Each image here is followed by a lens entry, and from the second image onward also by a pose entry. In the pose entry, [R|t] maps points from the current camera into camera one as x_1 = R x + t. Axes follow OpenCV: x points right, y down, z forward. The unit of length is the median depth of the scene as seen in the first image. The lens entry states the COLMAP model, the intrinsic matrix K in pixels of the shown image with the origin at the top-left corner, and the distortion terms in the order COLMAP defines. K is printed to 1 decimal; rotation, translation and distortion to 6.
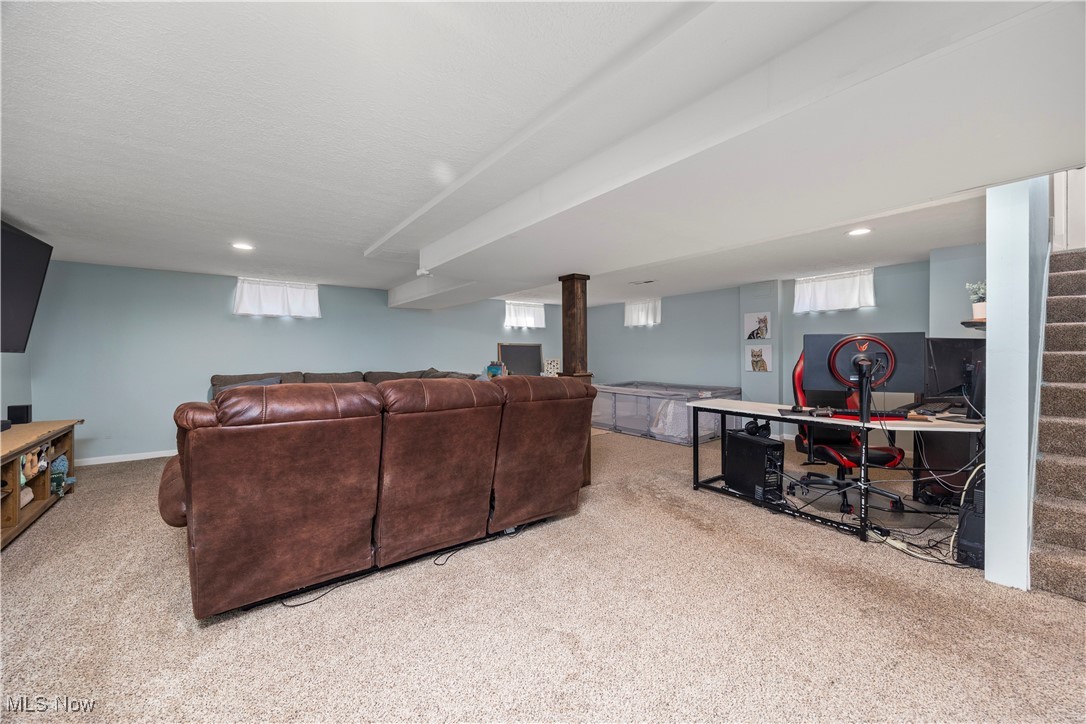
lens RADIAL K [[441.5, 0, 543.0], [0, 441.5, 362.0], [0, 0, 1]] dist [0.008455, -0.000442]
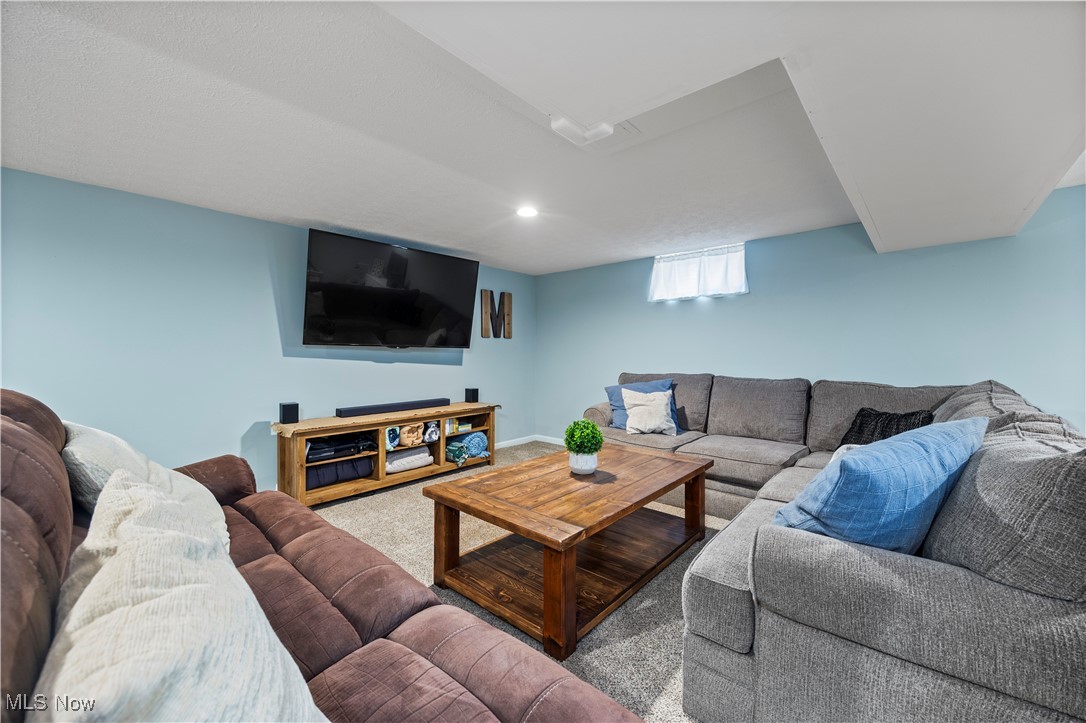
lens RADIAL K [[441.5, 0, 543.0], [0, 441.5, 361.5], [0, 0, 1]] dist [0.008455, -0.000442]
pose [[0.182252, 0.025211, -0.982929, 0.092976], [-0.011879, 0.999655, 0.023438, -0.010390], [0.983180, 0.007405, 0.182488, 0.606964]]
